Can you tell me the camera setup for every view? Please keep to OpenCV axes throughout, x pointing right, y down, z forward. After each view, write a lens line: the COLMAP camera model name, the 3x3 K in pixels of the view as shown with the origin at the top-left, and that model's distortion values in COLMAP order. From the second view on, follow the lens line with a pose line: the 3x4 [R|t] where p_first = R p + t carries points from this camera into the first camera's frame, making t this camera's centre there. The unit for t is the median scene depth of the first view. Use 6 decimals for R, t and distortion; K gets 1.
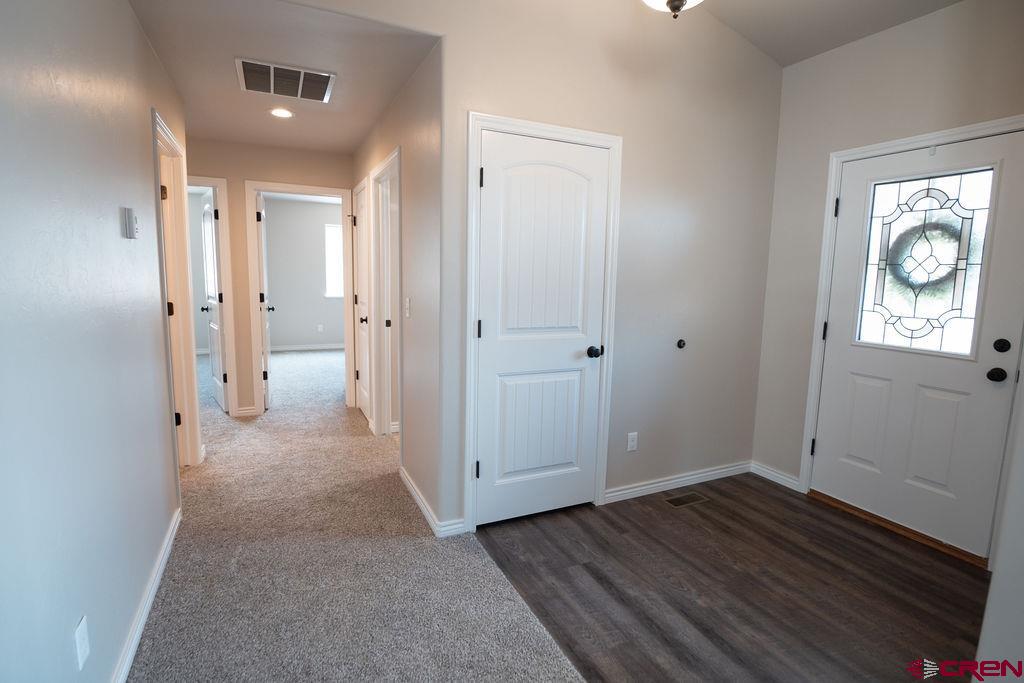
lens RADIAL K [[496.0, 0, 506.8], [0, 496.0, 337.7], [0, 0, 1]] dist [-0.020838, -0.002452]
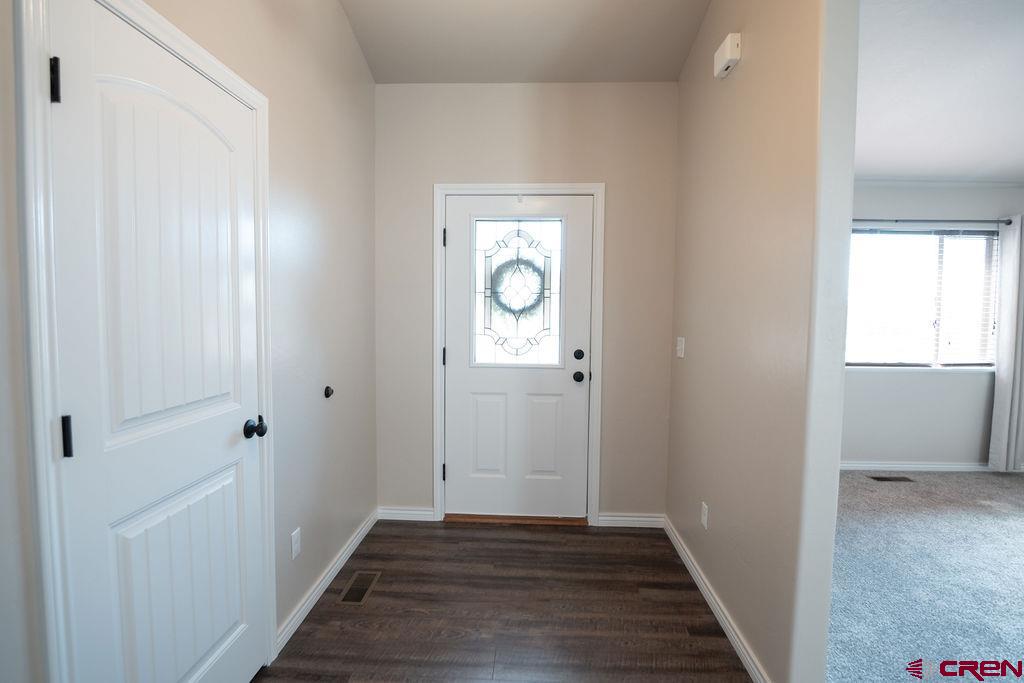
lens RADIAL K [[496.0, 0, 504.4], [0, 496.0, 338.0], [0, 0, 1]] dist [-0.020838, -0.002452]
pose [[0.473833, -0.067866, 0.877995, -0.226787], [0.110993, 0.993677, 0.016908, -0.064379], [-0.873592, 0.089440, 0.478370, 0.453174]]
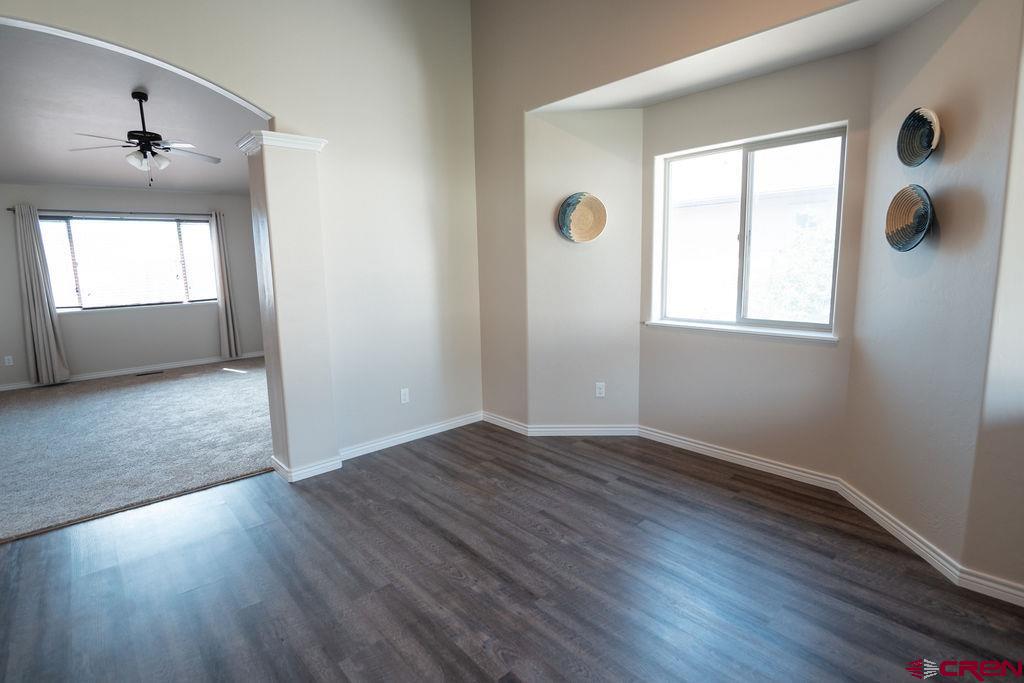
lens RADIAL K [[496.0, 0, 507.1], [0, 496.0, 340.5], [0, 0, 1]] dist [-0.020838, -0.002452]
pose [[-0.279148, -0.162882, 0.946333, -1.196276], [0.142308, 0.967609, 0.208521, 0.104520], [-0.949645, 0.192879, -0.246927, -0.971384]]
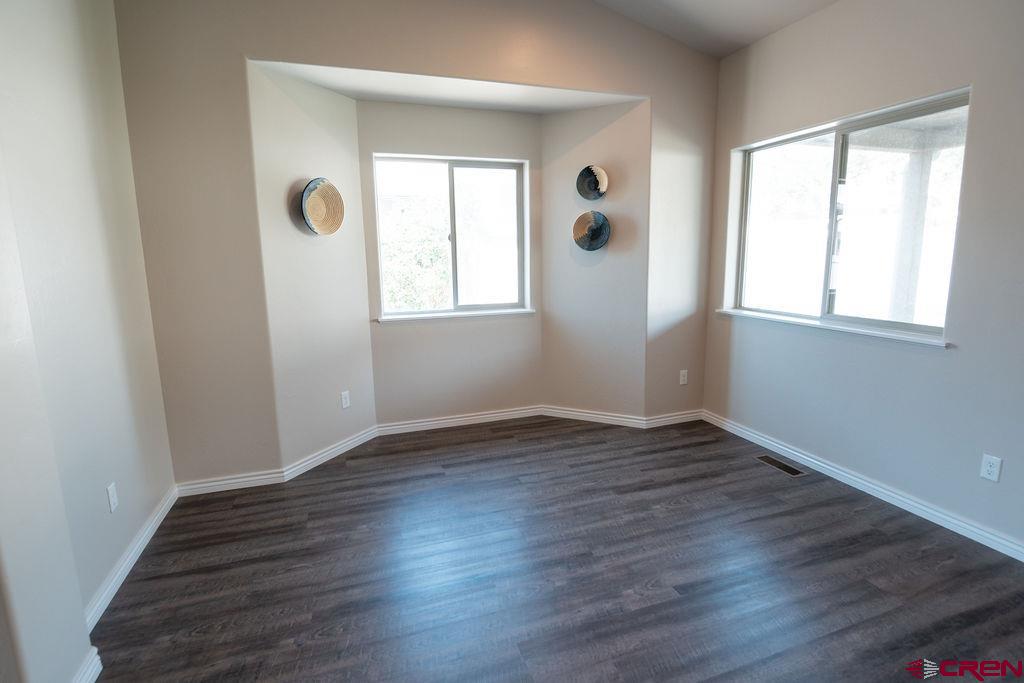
lens RADIAL K [[496.0, 0, 511.6], [0, 496.0, 339.7], [0, 0, 1]] dist [-0.020838, -0.002452]
pose [[-0.994103, -0.023805, 0.105796, -0.485779], [0.009035, 0.954035, 0.299560, 0.042632], [-0.108064, 0.298750, -0.948193, -0.399663]]
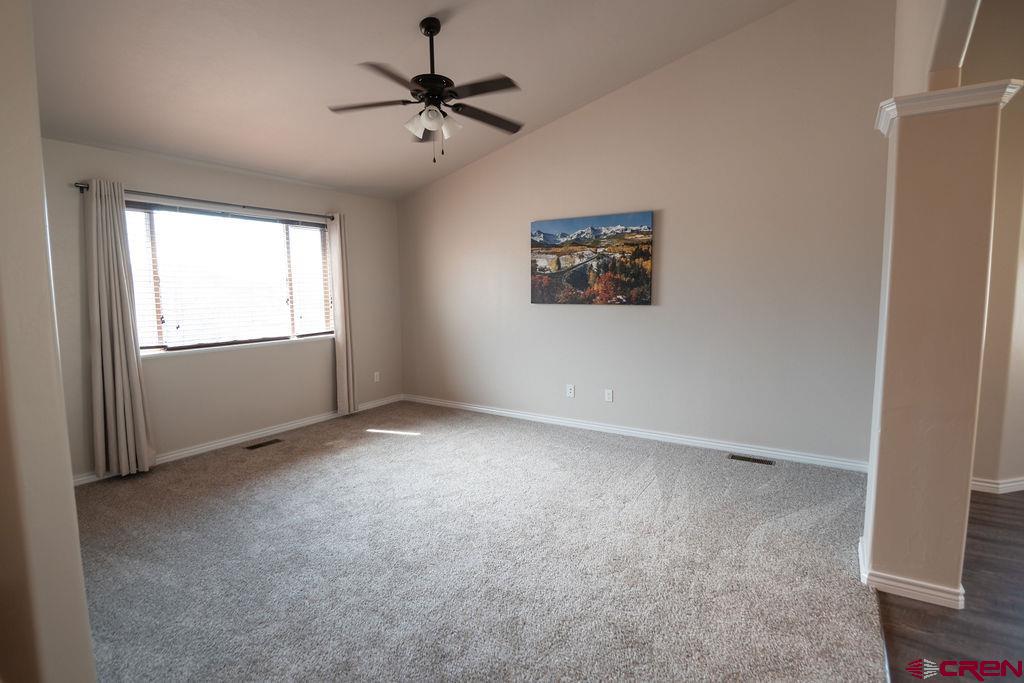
lens RADIAL K [[496.0, 0, 511.7], [0, 496.0, 337.7], [0, 0, 1]] dist [-0.020838, -0.002452]
pose [[-0.525896, -0.095075, 0.845218, -0.185591], [0.110161, 0.977749, 0.178525, -0.033106], [-0.843385, 0.186995, -0.503721, 0.234916]]
